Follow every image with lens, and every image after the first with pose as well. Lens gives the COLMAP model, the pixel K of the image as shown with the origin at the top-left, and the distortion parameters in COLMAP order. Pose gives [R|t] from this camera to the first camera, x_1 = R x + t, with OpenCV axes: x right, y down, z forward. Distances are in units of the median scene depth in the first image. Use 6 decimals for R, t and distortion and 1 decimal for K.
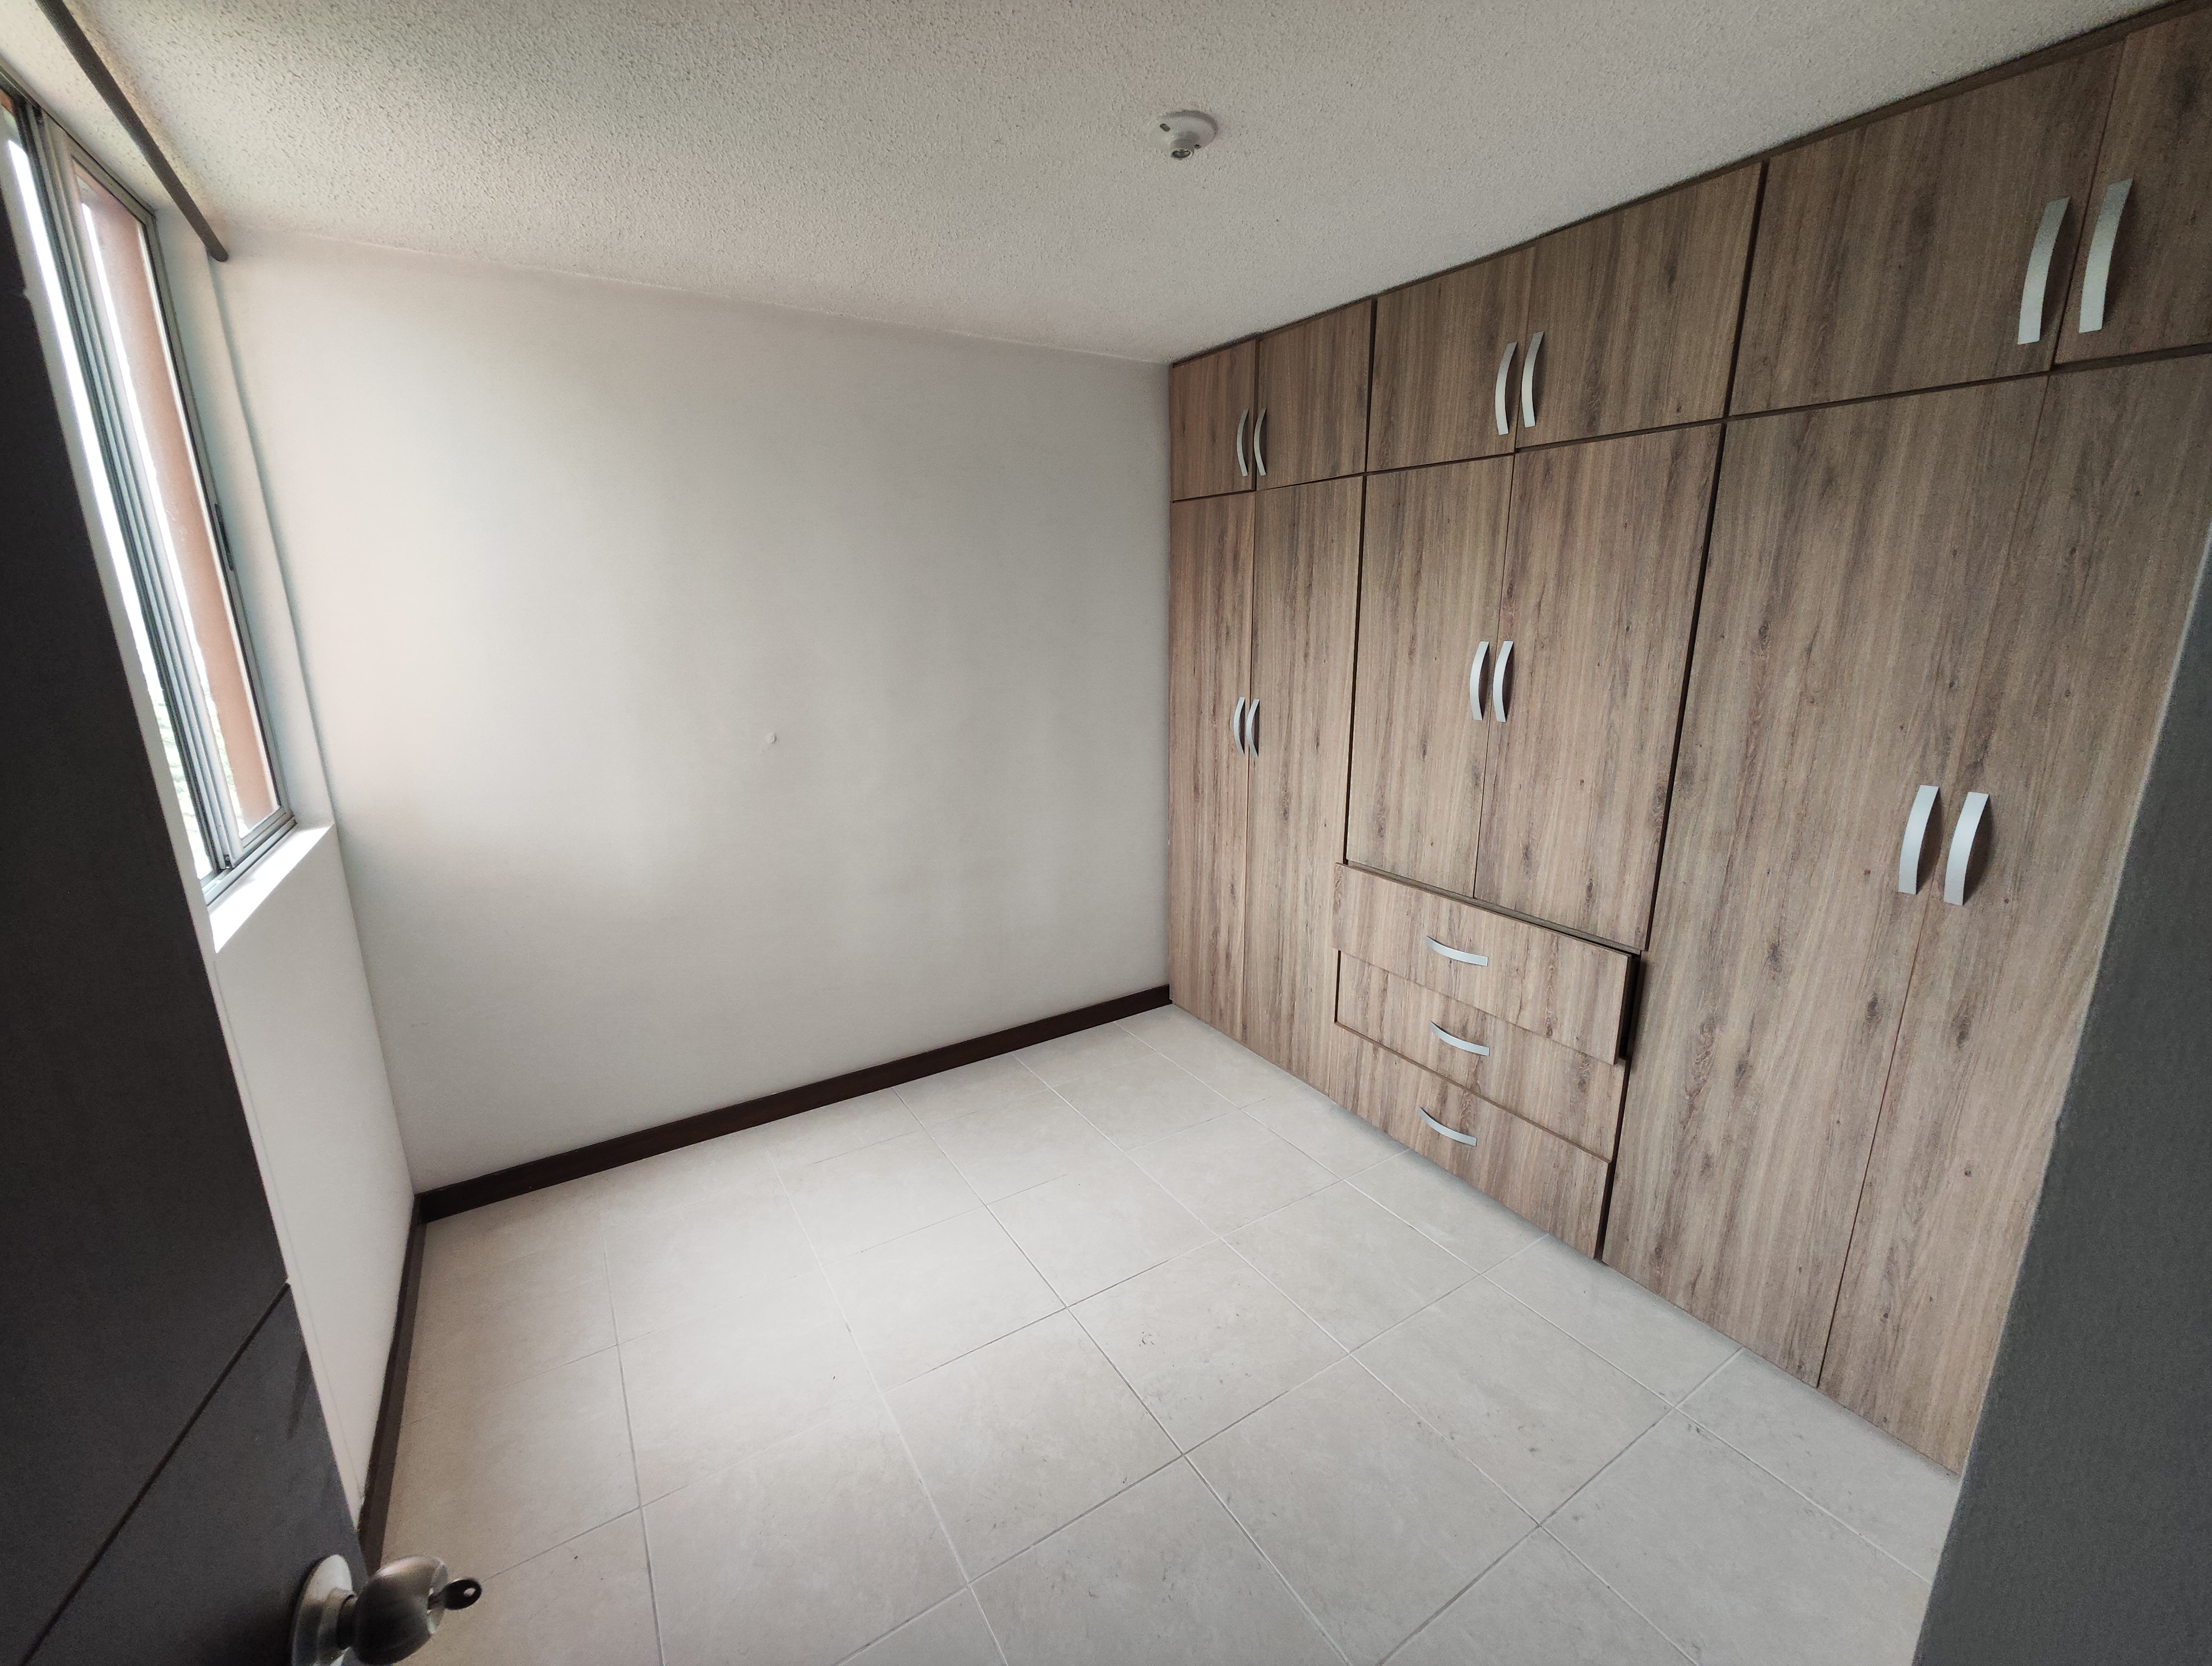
lens RADIAL K [[916.3, 0, 1102.6], [0, 916.3, 831.0], [0, 0, 1]] dist [-0.010945, 0.003895]
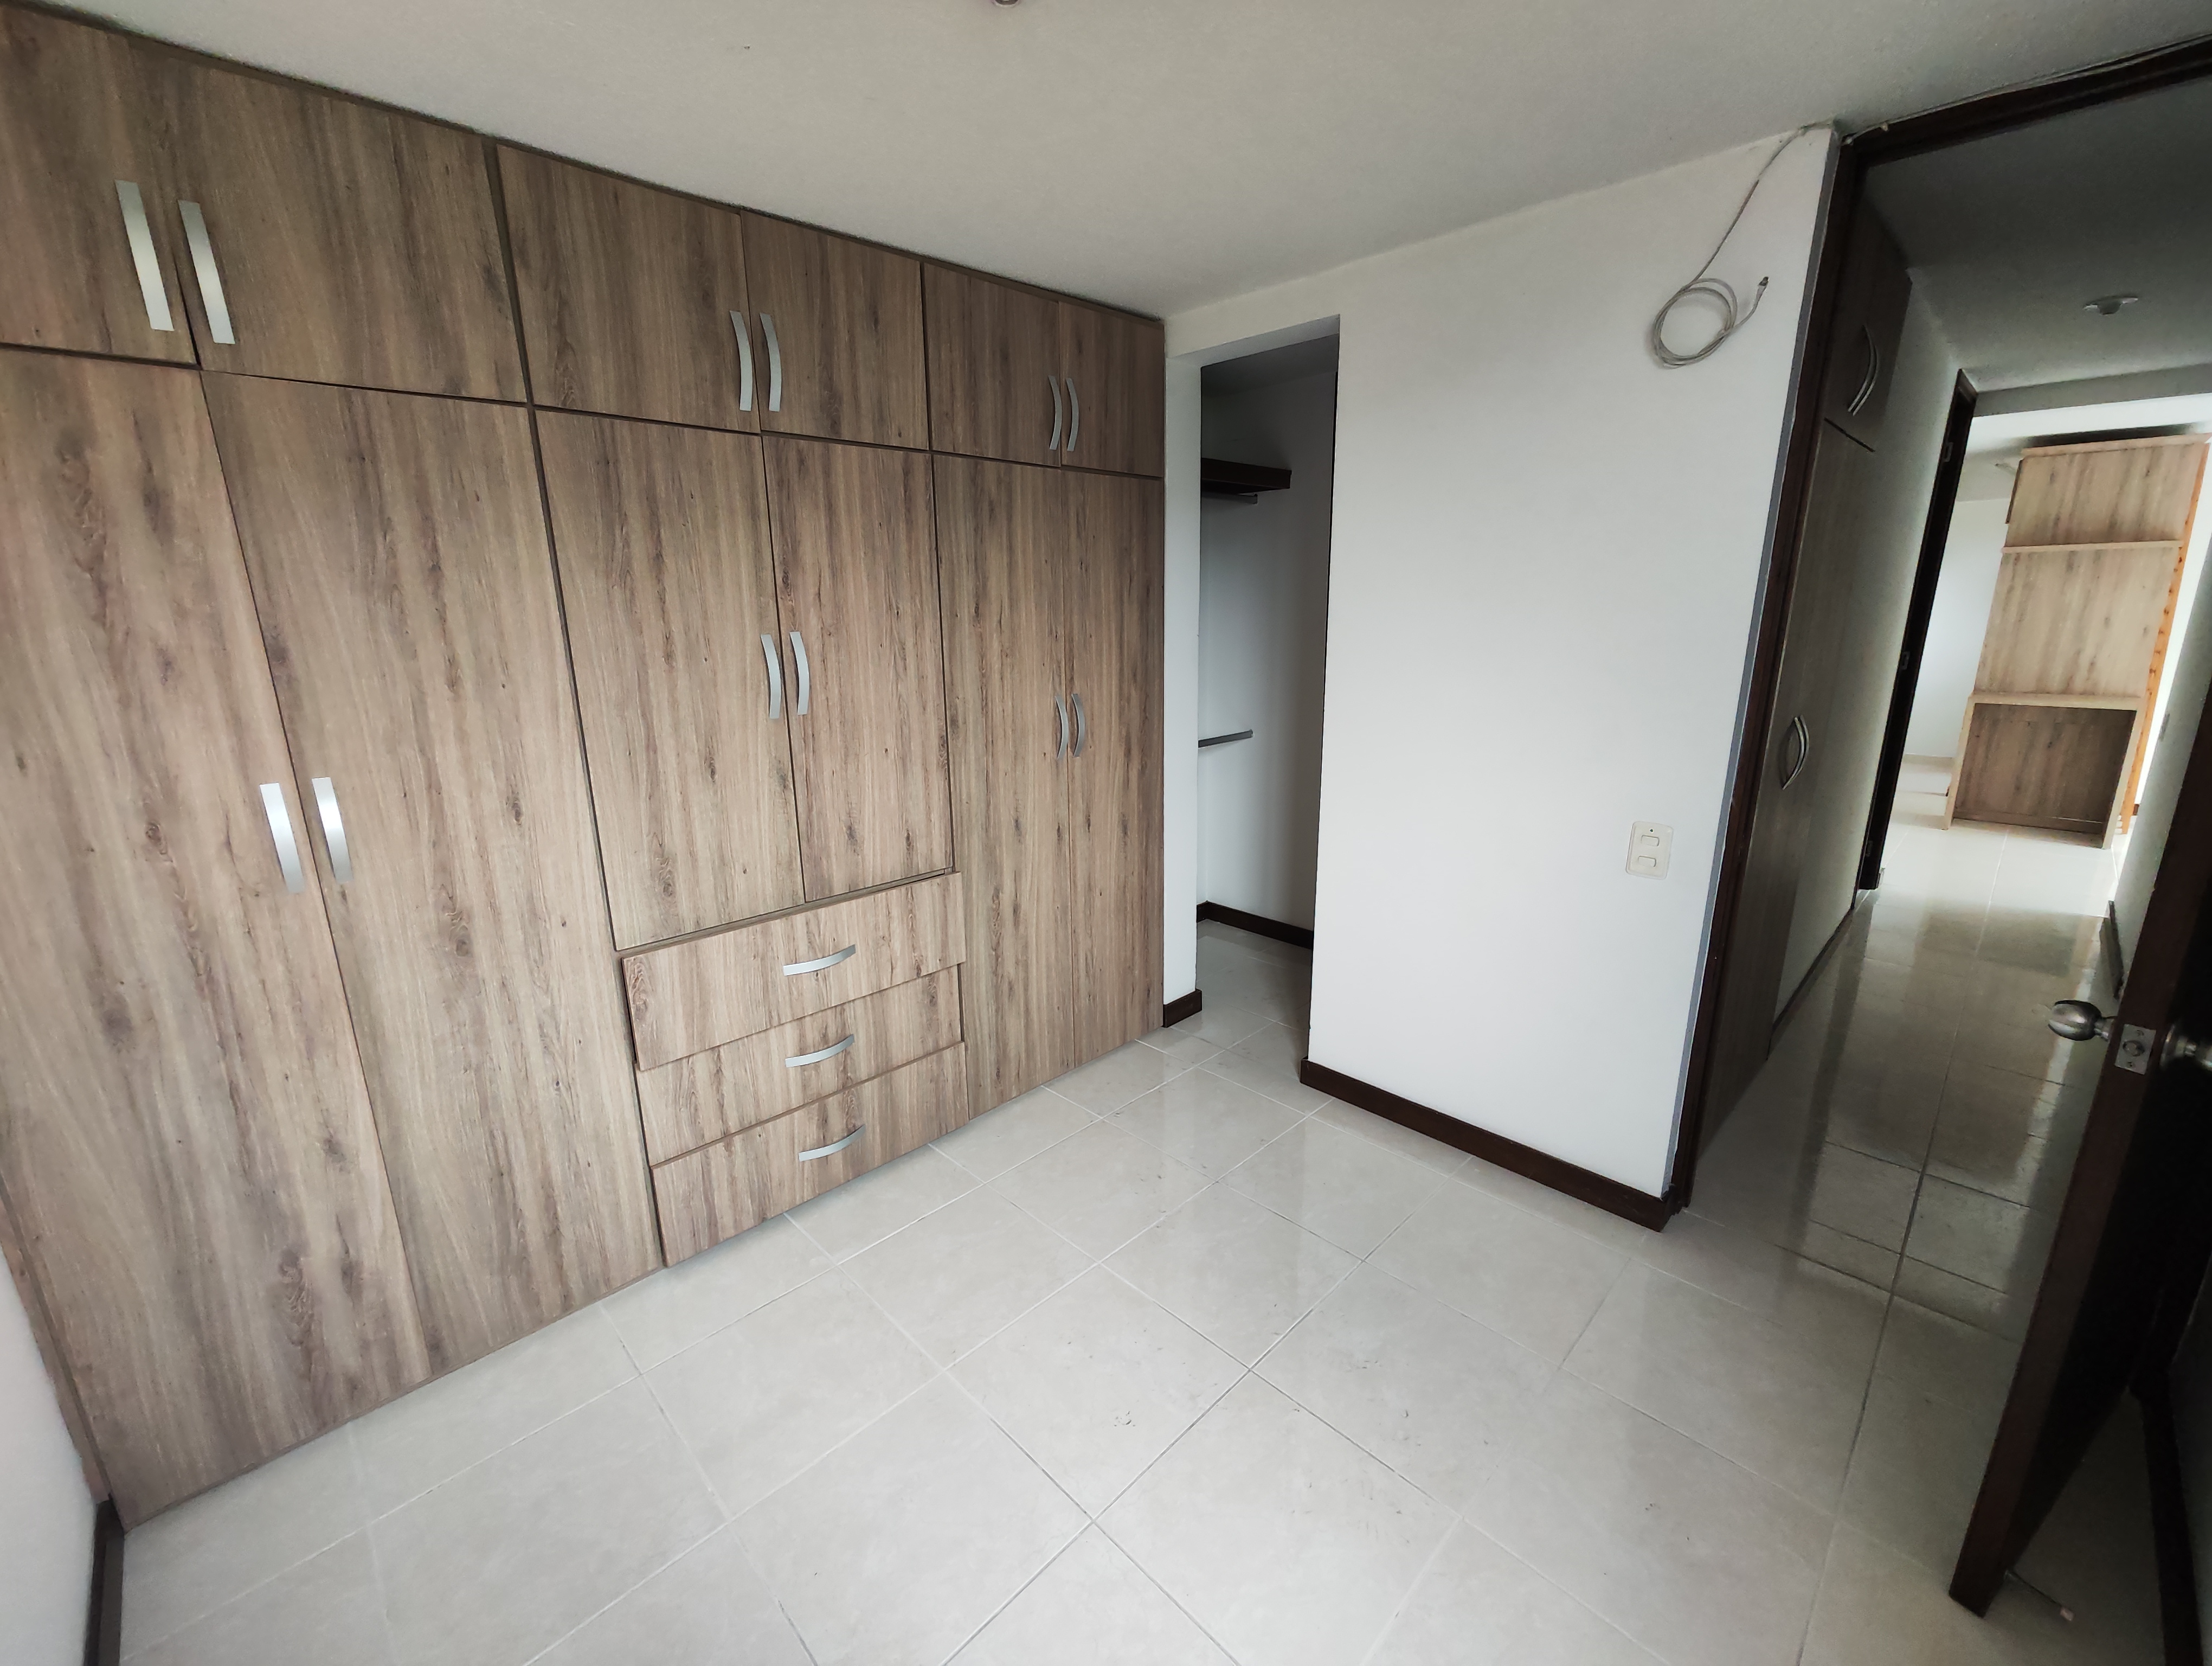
lens RADIAL K [[916.3, 0, 1102.4], [0, 916.3, 835.7], [0, 0, 1]] dist [-0.010945, 0.003895]
pose [[-0.215081, -0.228248, 0.949549, -0.558203], [0.260263, 0.923744, 0.280997, -0.181365], [-0.941277, 0.307570, -0.139276, 0.828623]]
